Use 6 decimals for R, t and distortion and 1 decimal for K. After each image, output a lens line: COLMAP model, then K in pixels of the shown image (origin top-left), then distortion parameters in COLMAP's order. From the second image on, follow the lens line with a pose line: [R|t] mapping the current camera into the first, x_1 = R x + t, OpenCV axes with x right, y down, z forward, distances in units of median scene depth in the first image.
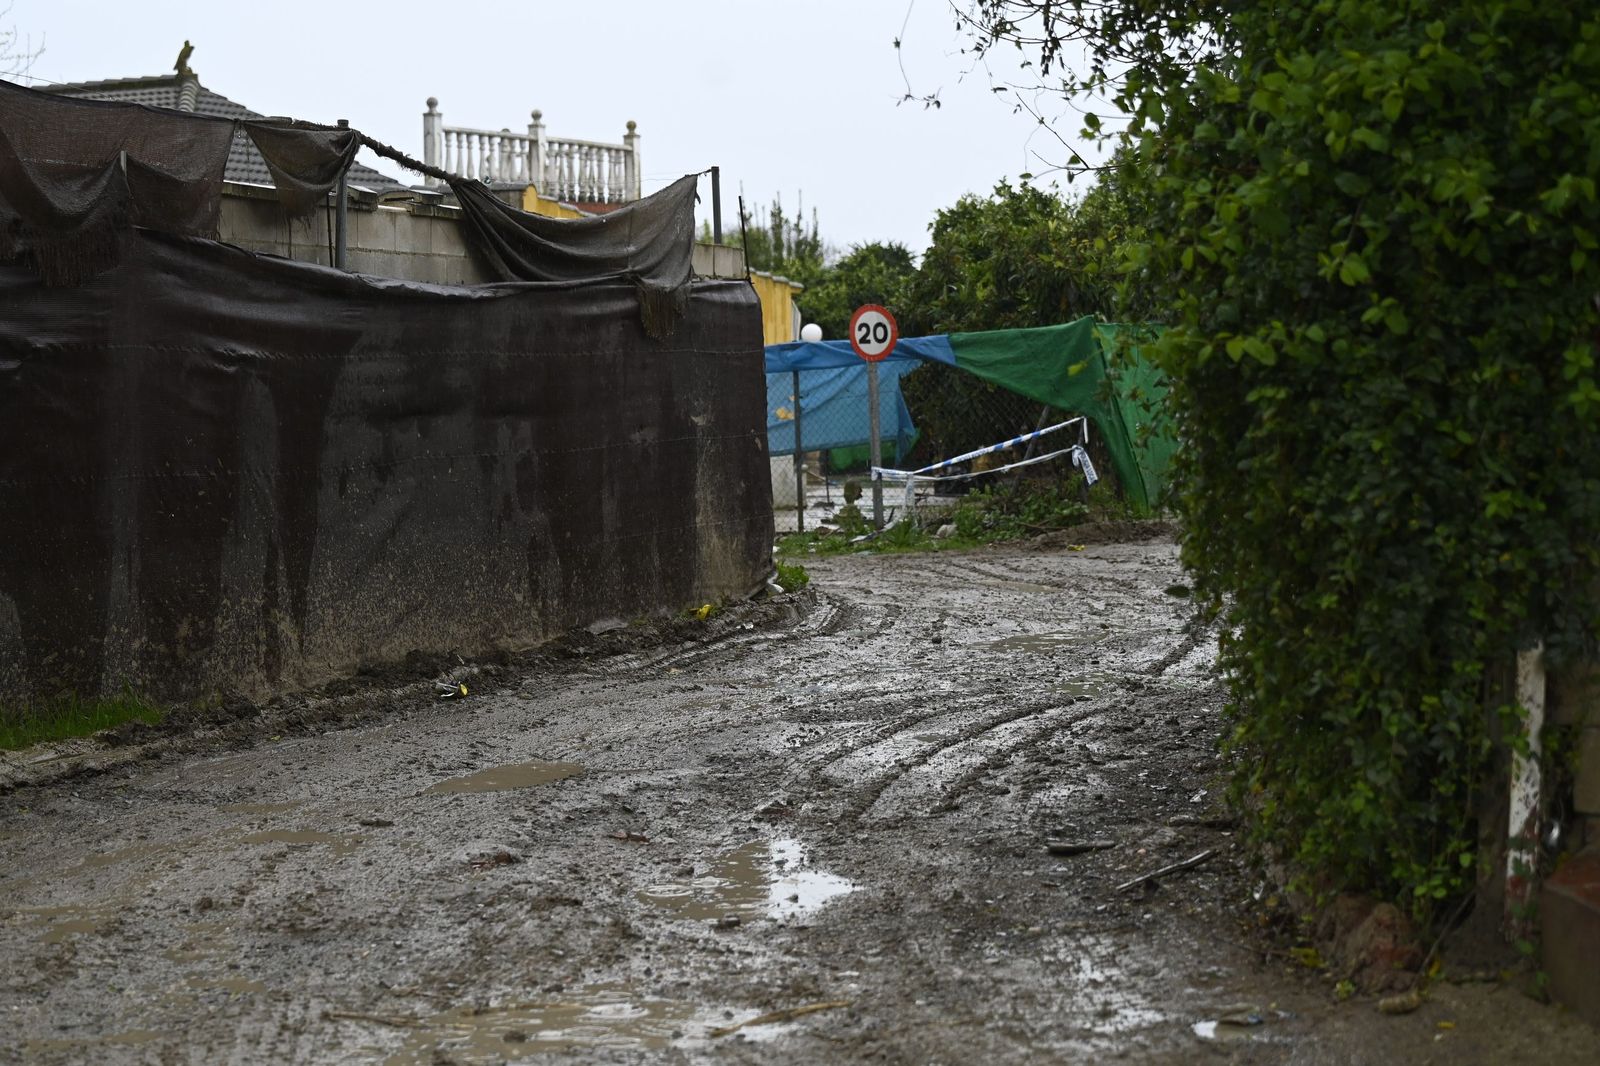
lens RADIAL K [[2973.3, 0, 800.0], [0, 2973.3, 533.0], [0, 0, 1]] dist [0.014548, 0.182443]
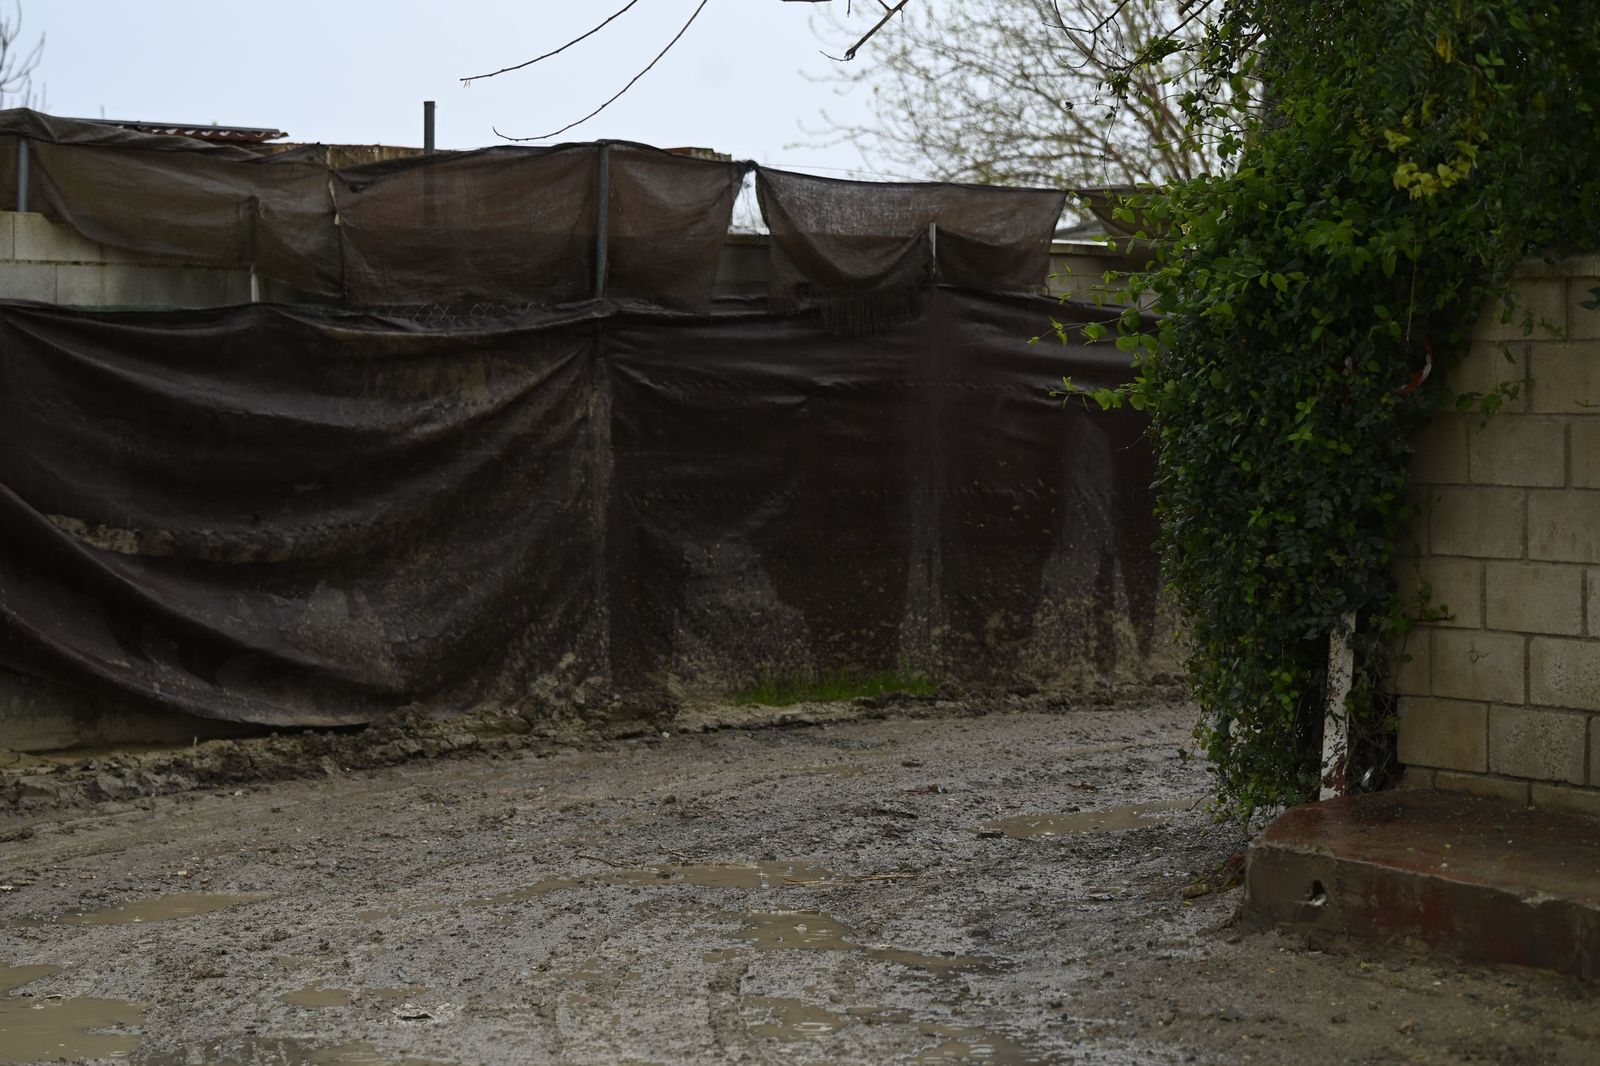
lens RADIAL K [[2973.3, 0, 800.0], [0, 2973.3, 533.0], [0, 0, 1]] dist [0.014548, 0.182443]
pose [[0.902379, 0.025426, -0.430193, 0.252797], [-0.029620, 0.999557, -0.003054, 0.003054], [0.429925, 0.015499, 0.902732, -0.115087]]
